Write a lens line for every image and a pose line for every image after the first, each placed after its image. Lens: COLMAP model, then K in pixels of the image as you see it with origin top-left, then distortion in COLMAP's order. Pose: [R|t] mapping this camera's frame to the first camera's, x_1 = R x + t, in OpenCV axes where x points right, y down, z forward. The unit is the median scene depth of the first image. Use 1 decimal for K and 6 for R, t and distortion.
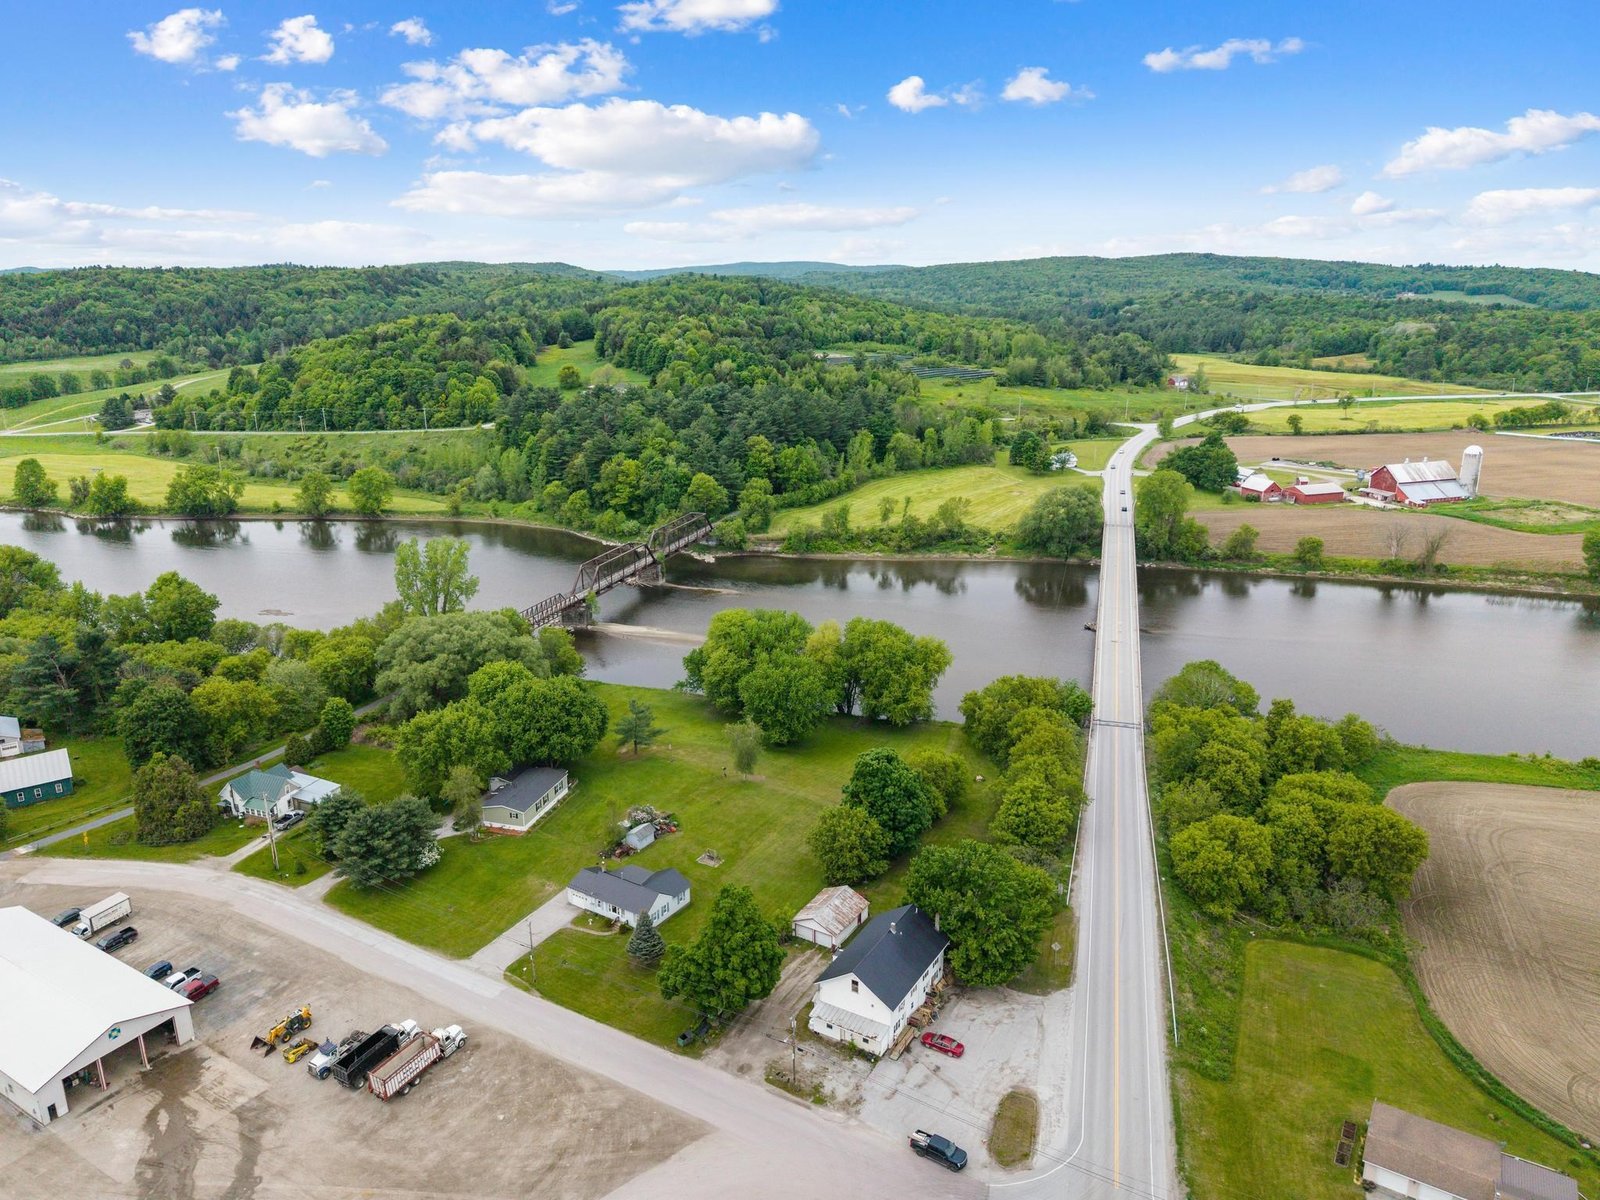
lens RADIAL K [[1086.4, 0, 796.5], [0, 1086.4, 597.9], [0, 0, 1]] dist [0.032138, -0.034490]
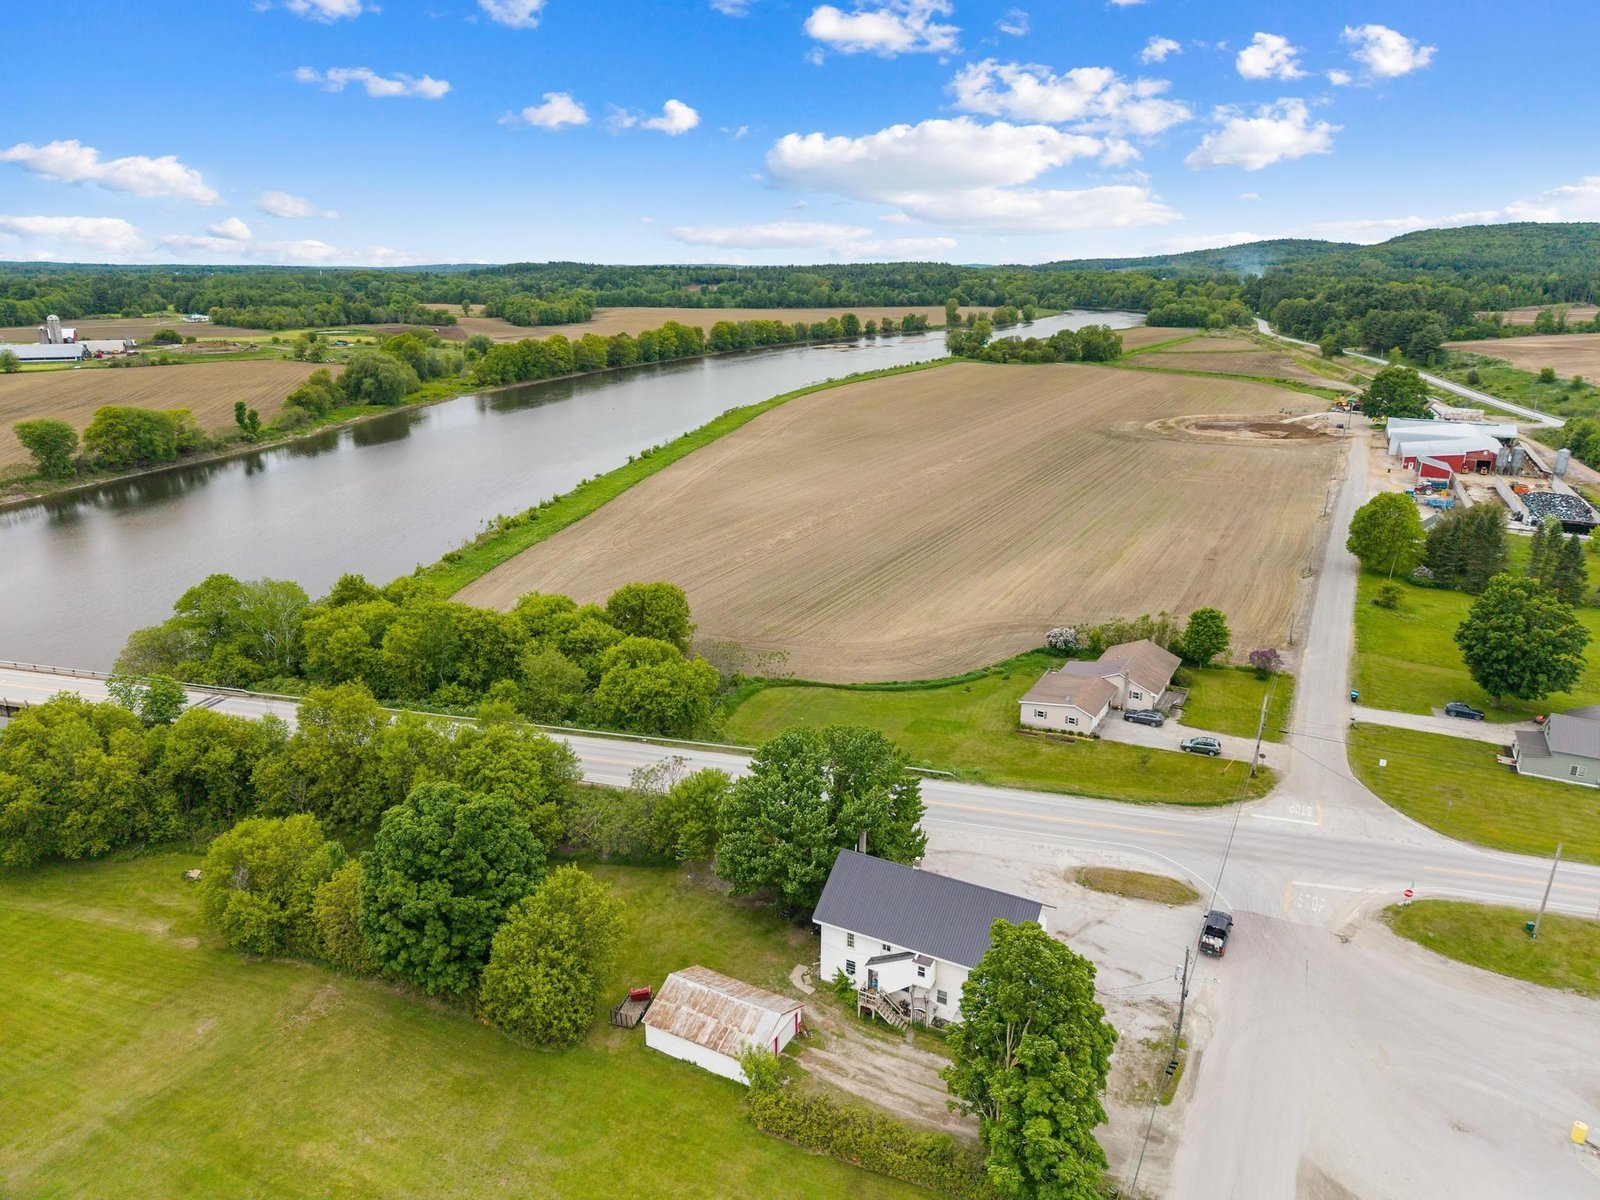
lens RADIAL K [[1069.9, 0, 796.6], [0, 1069.9, 596.3], [0, 0, 1]] dist [0.027826, -0.027945]
pose [[-0.054776, -0.291137, 0.955112, -0.147963], [0.273979, 0.915452, 0.294760, -0.015198], [-0.960174, 0.277827, 0.029620, 0.320407]]
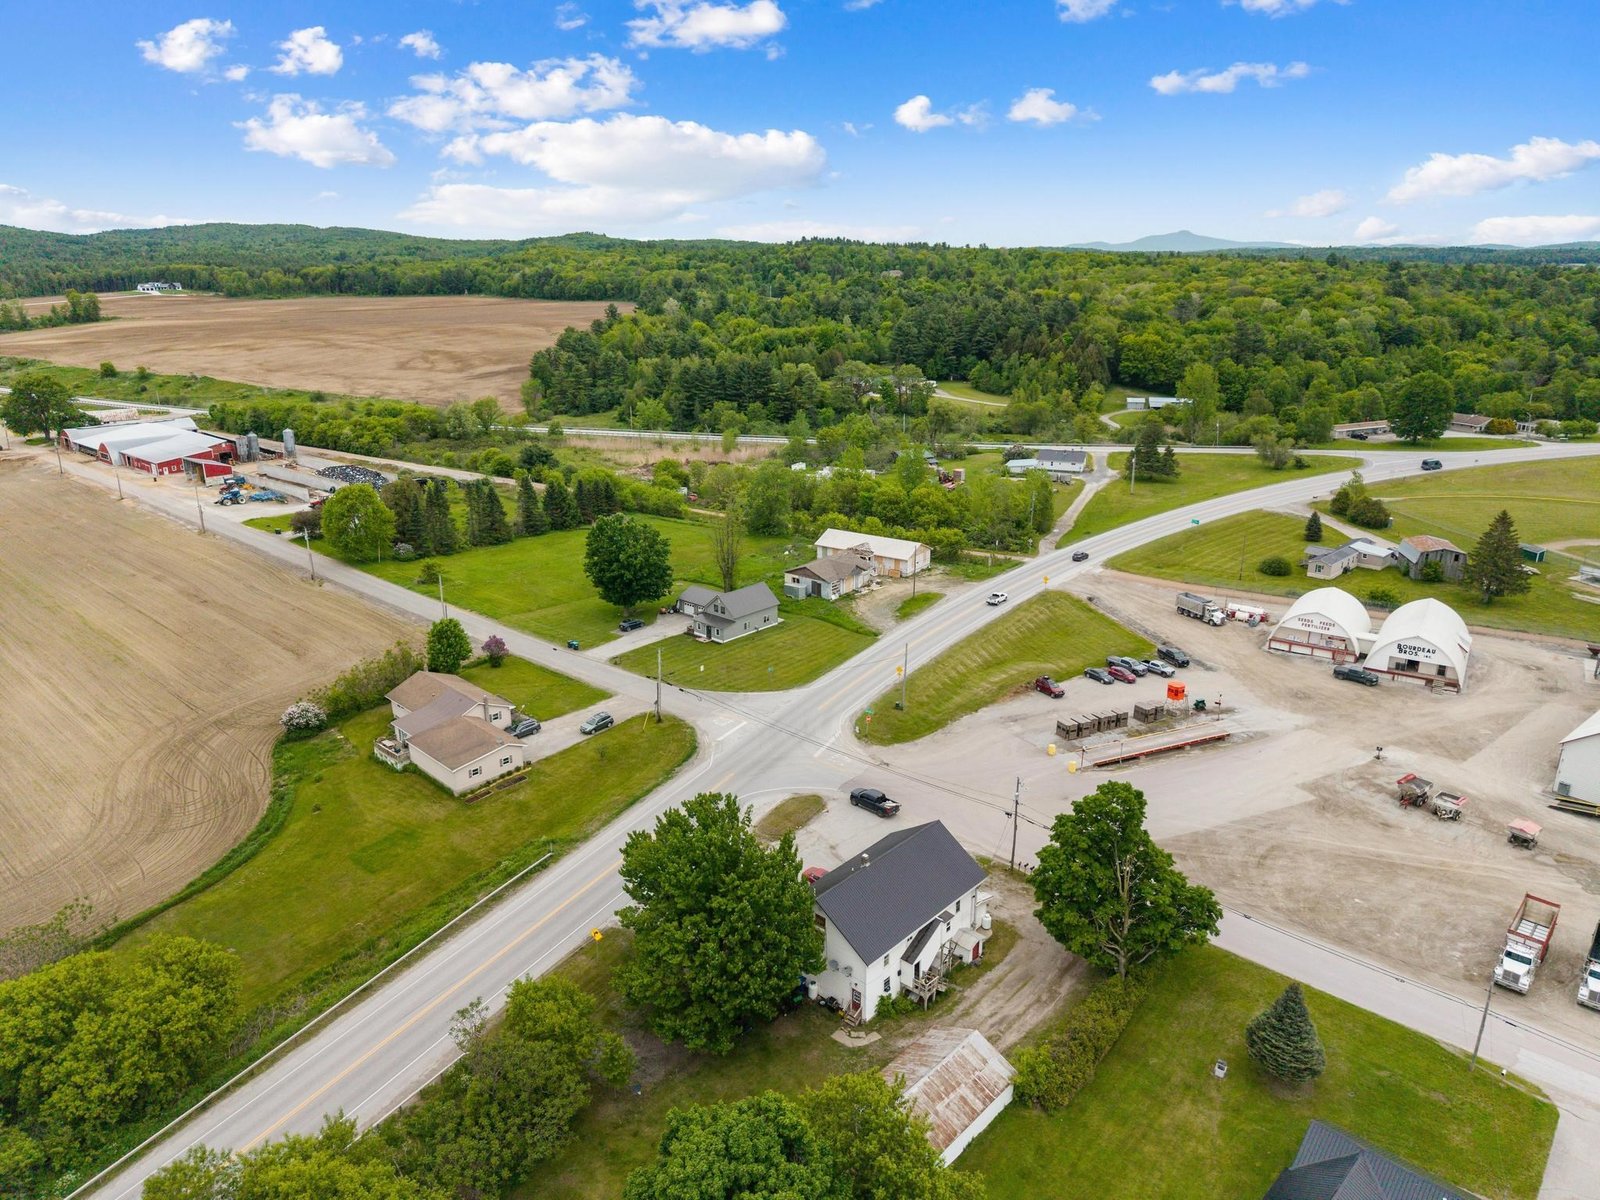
lens RADIAL K [[1069.9, 0, 796.6], [0, 1069.9, 596.3], [0, 0, 1]] dist [0.027826, -0.027945]
pose [[-0.979475, -0.054836, 0.193965, 0.003551], [0.061835, 0.834141, 0.548074, -0.061968], [-0.191848, 0.548818, -0.813630, 0.462448]]
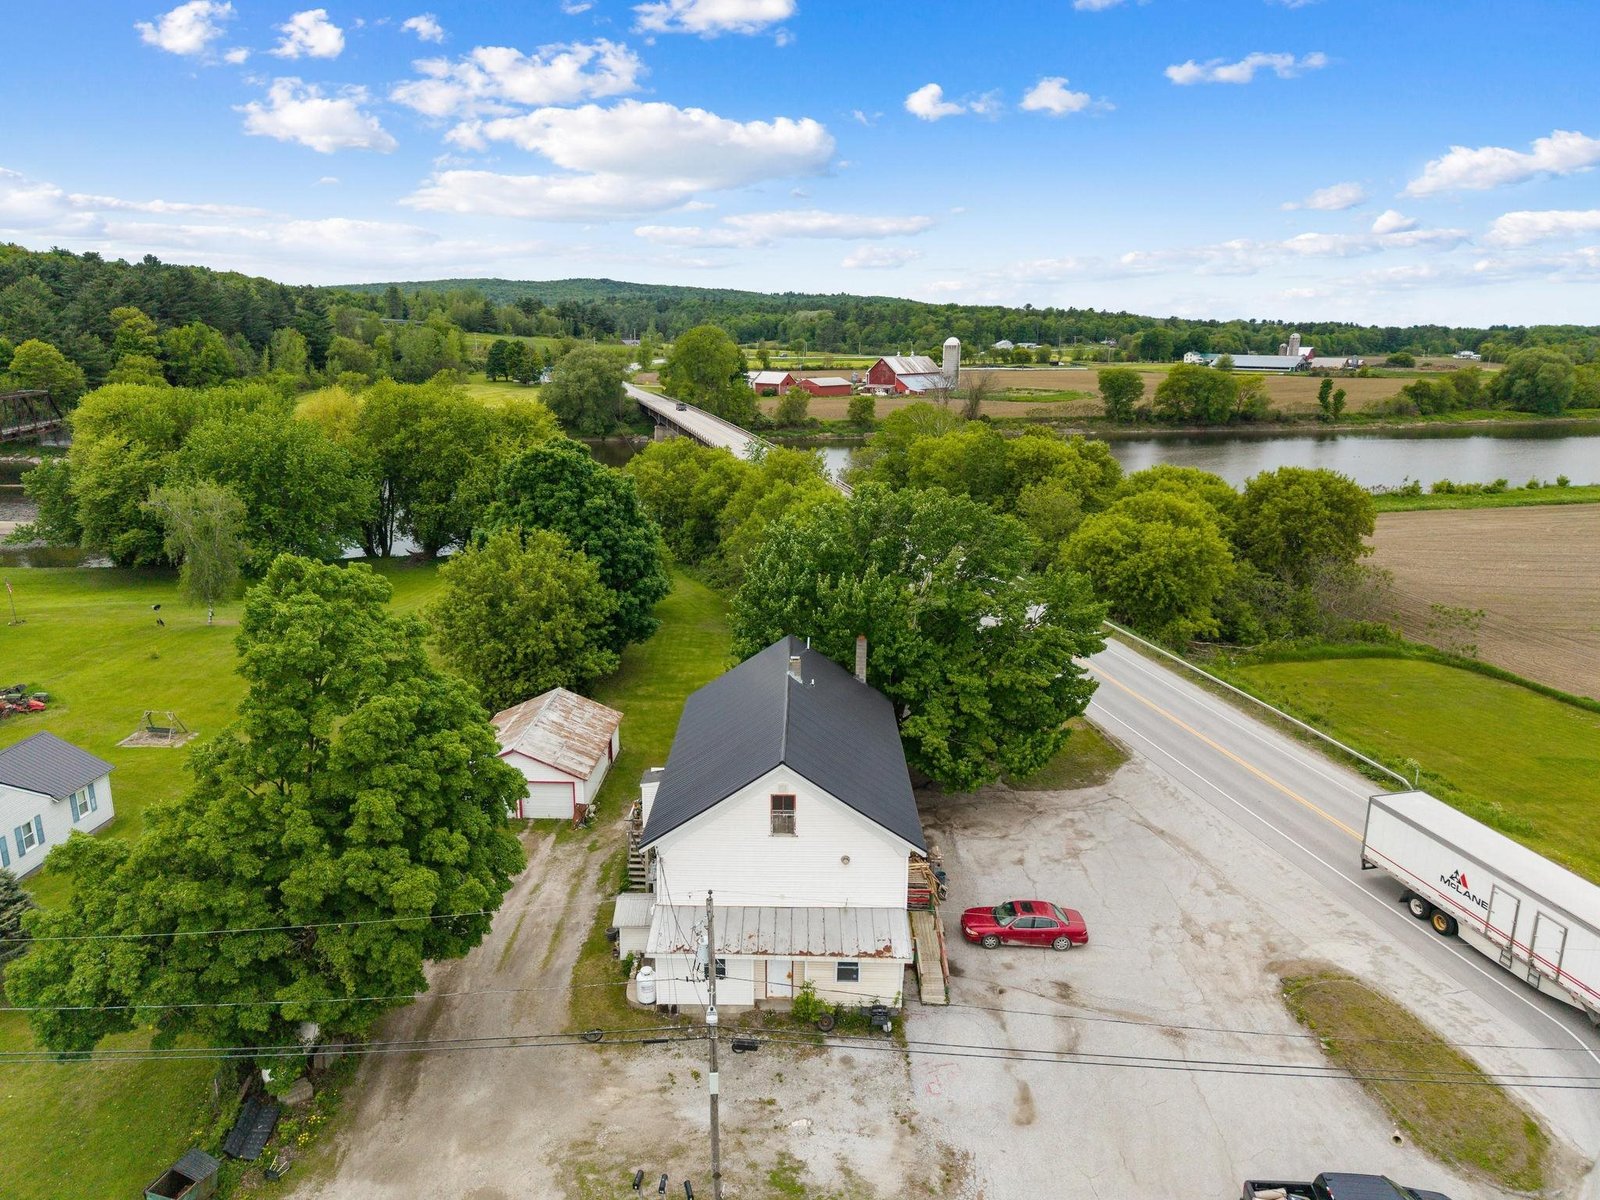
lens RADIAL K [[1081.7, 0, 796.6], [0, 1081.7, 589.6], [0, 0, 1]] dist [0.028419, -0.029800]
pose [[0.865021, -0.106372, 0.490330, -0.026932], [0.127719, 0.991758, -0.010165, 0.089148], [-0.485208, 0.071417, 0.871478, 0.218119]]
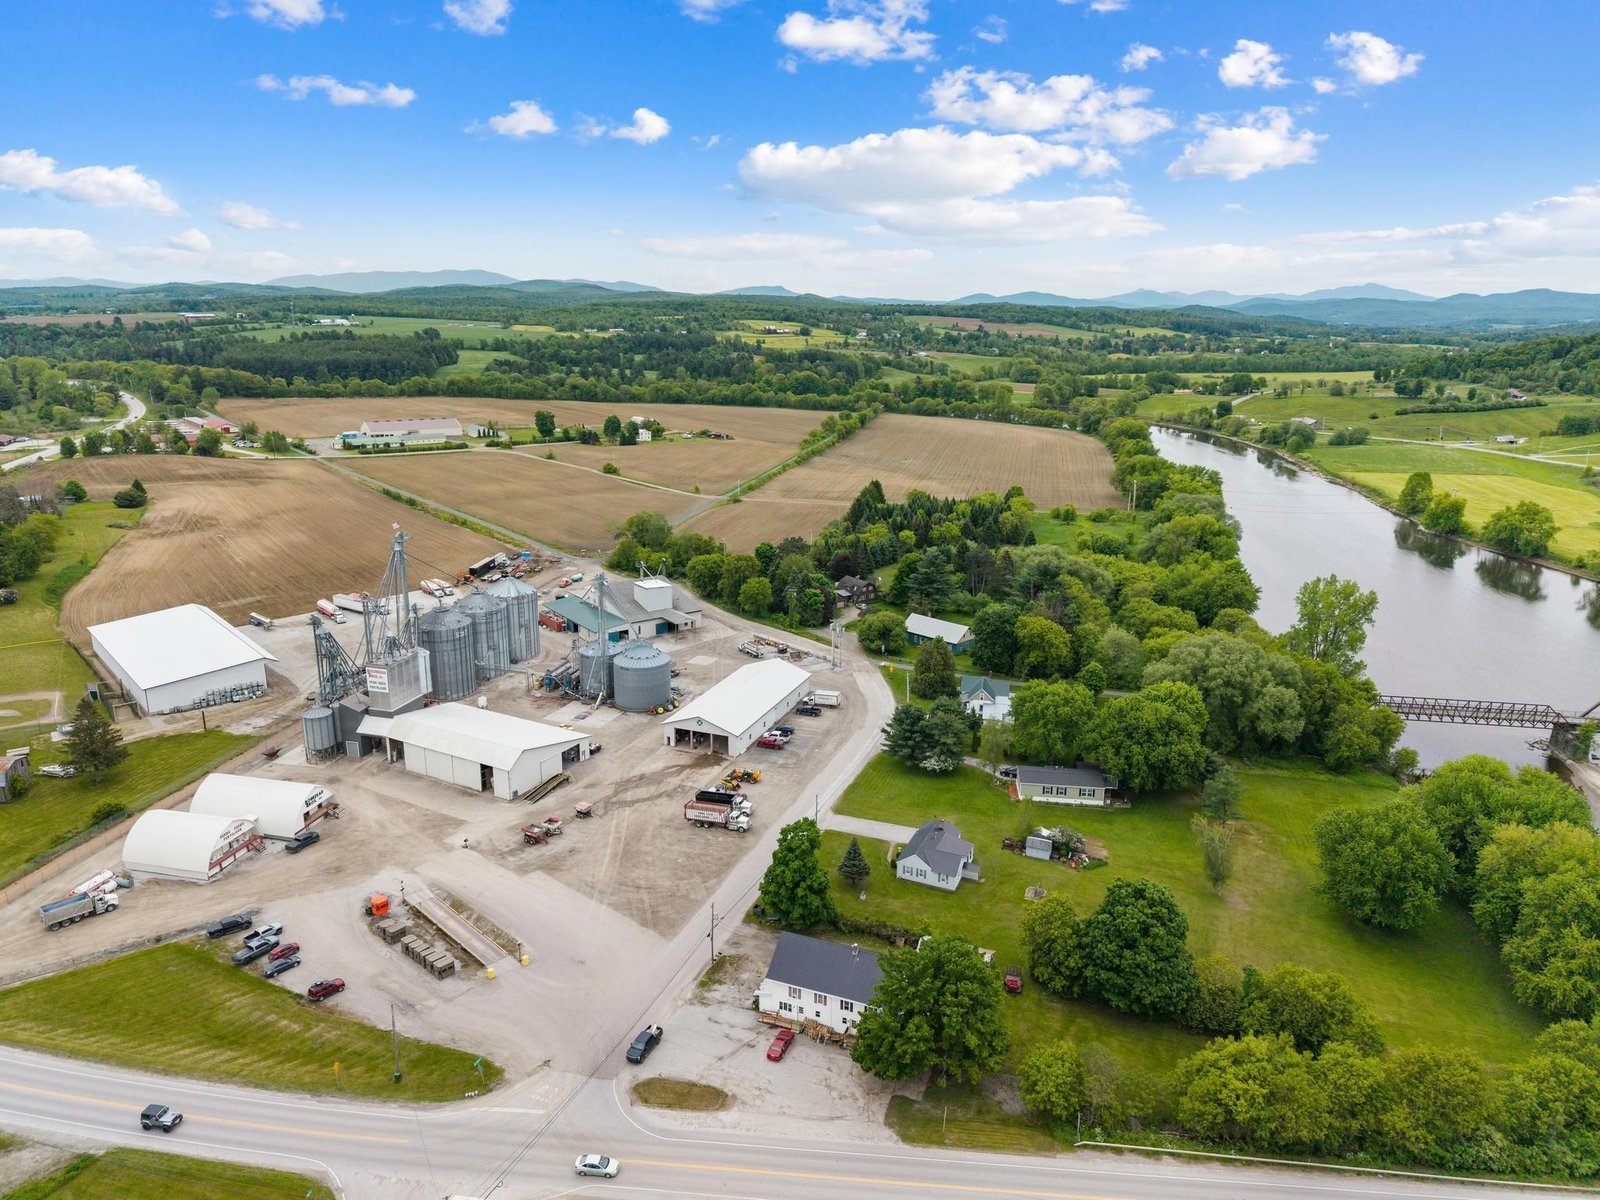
lens RADIAL K [[1069.9, 0, 796.6], [0, 1069.9, 596.3], [0, 0, 1]] dist [0.027826, -0.027945]
pose [[0.158924, 0.258914, -0.952736, 0.299184], [-0.283466, 0.936337, 0.207173, -0.060926], [0.945722, 0.237143, 0.222200, 0.207520]]
